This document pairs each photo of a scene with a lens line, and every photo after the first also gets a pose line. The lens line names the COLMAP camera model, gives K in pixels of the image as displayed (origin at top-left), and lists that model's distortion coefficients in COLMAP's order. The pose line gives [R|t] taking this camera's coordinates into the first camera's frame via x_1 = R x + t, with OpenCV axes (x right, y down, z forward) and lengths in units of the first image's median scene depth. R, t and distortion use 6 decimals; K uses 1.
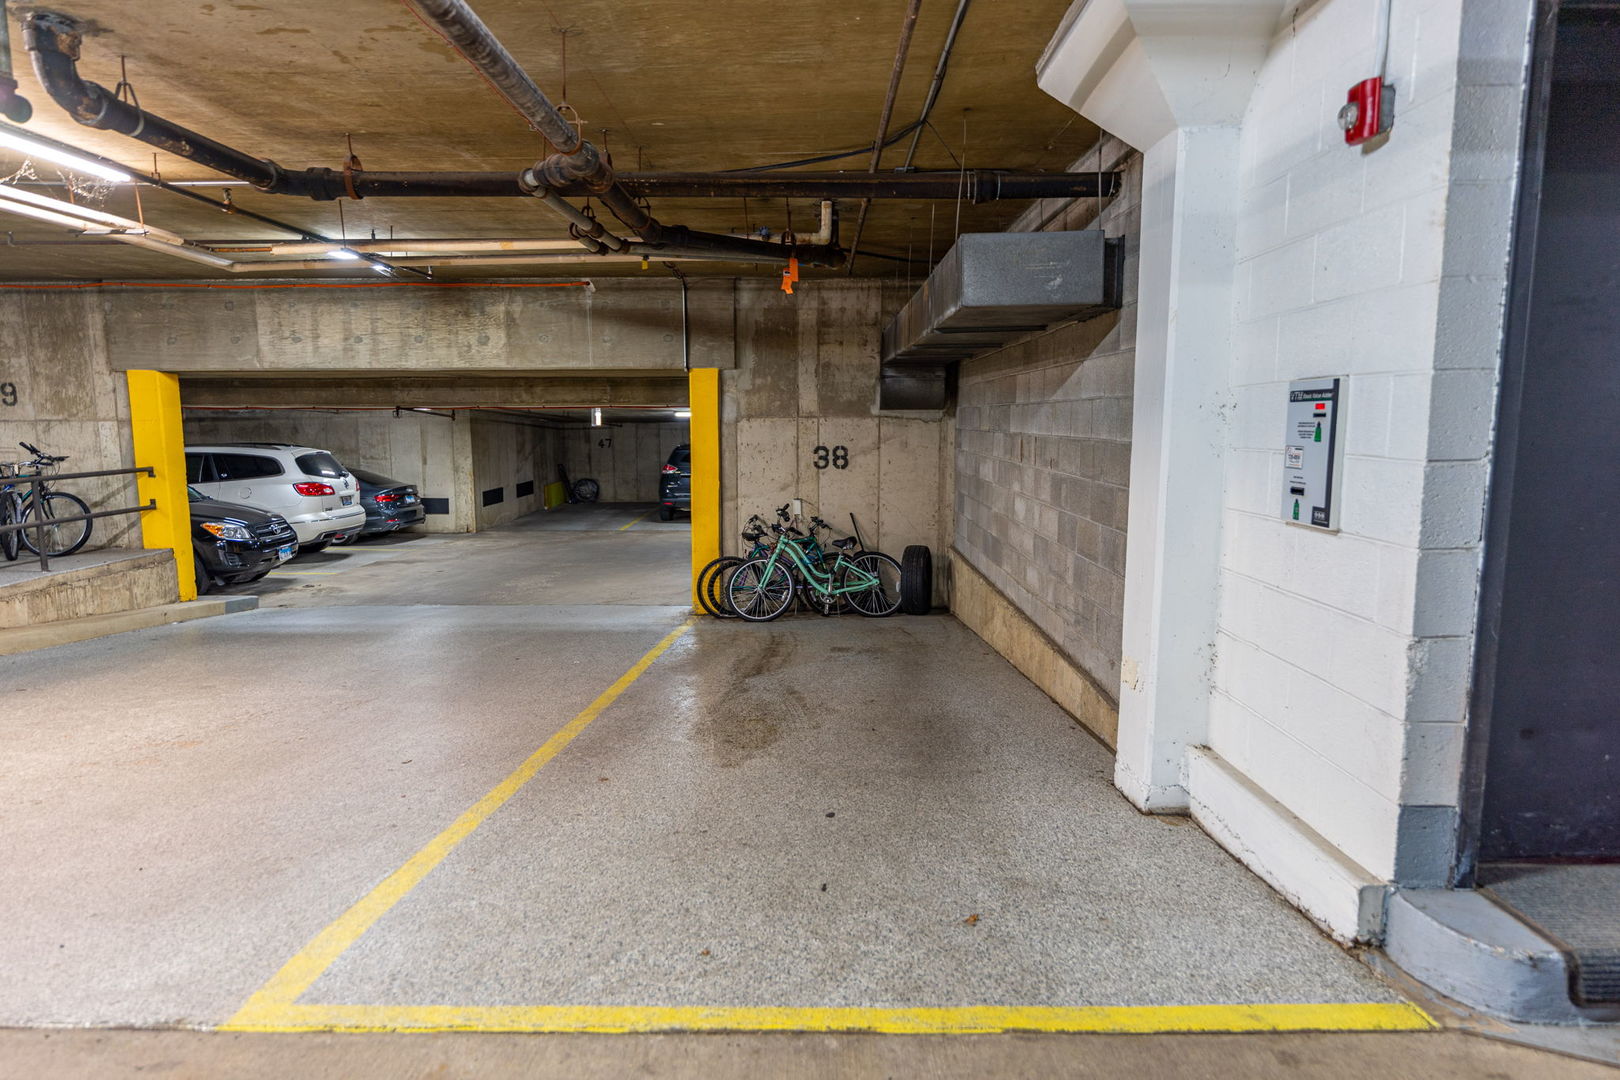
lens RADIAL K [[1040.4, 0, 806.2], [0, 1040.4, 589.8], [0, 0, 1]] dist [-0.001774, -0.001376]
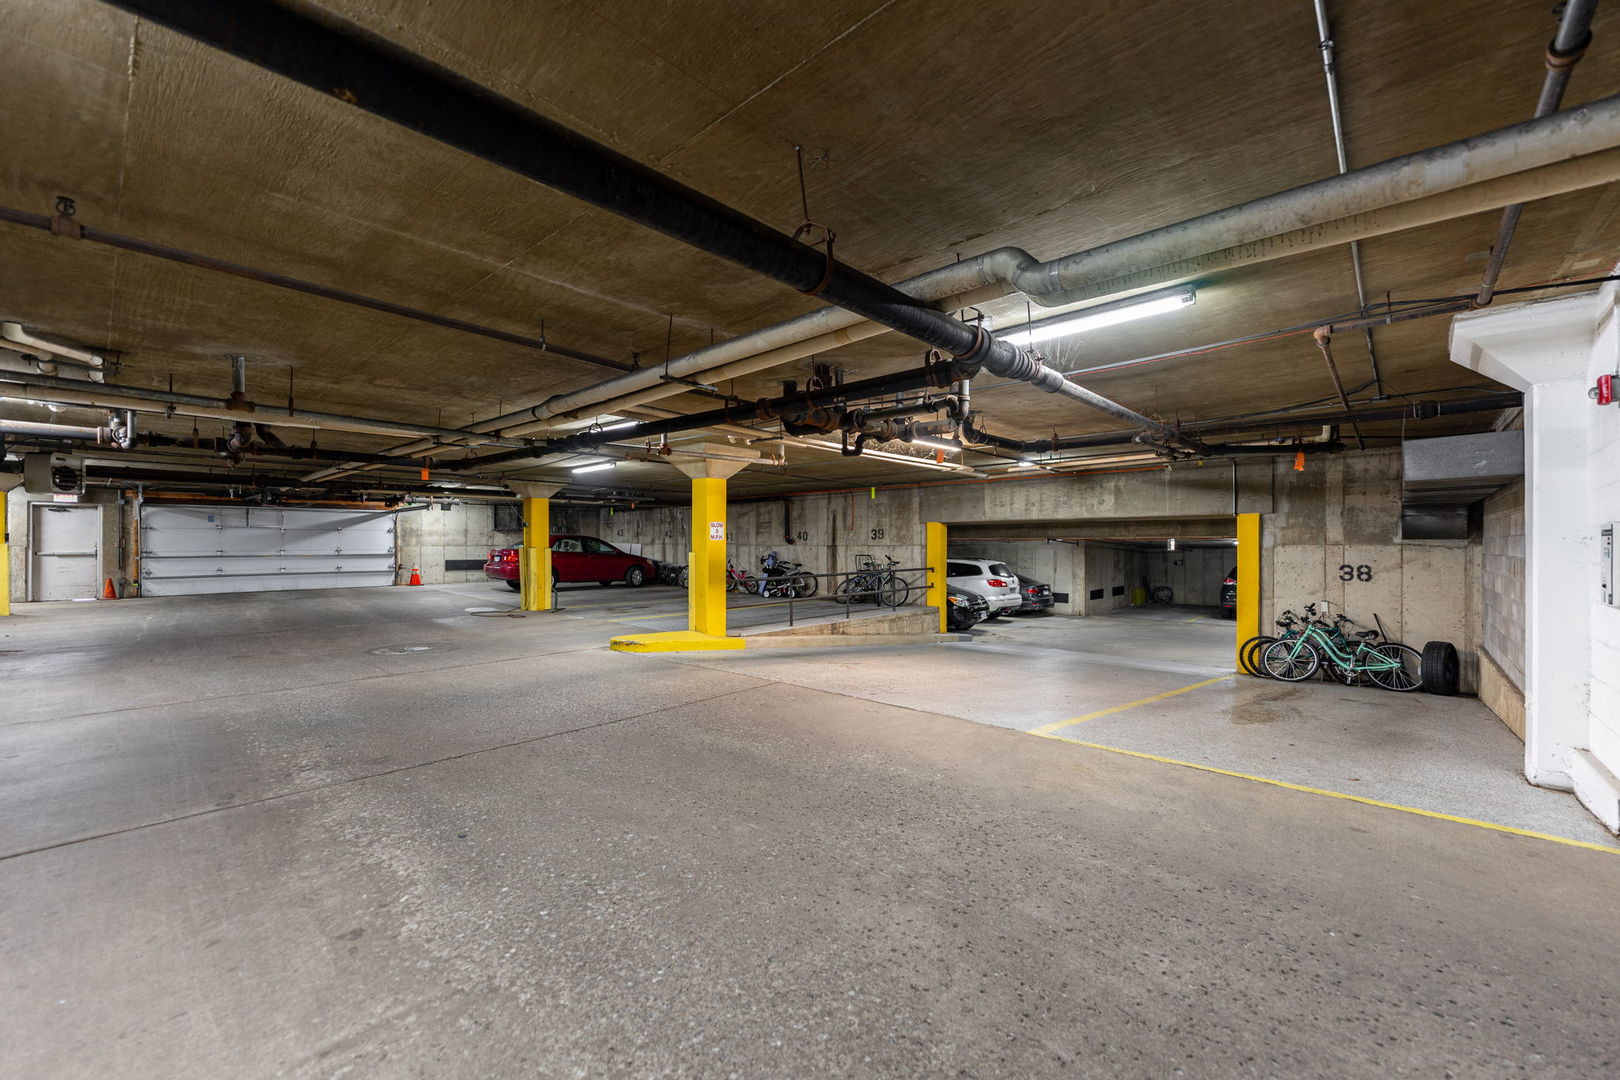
lens RADIAL K [[650.7, 0, 819.1], [0, 650.7, 538.9], [0, 0, 1]] dist [0.001290, -0.000125]
pose [[0.769020, -0.003910, -0.639213, 0.031066], [-0.106154, 0.985315, -0.133738, 0.023257], [0.630349, 0.170702, 0.757312, -0.138662]]
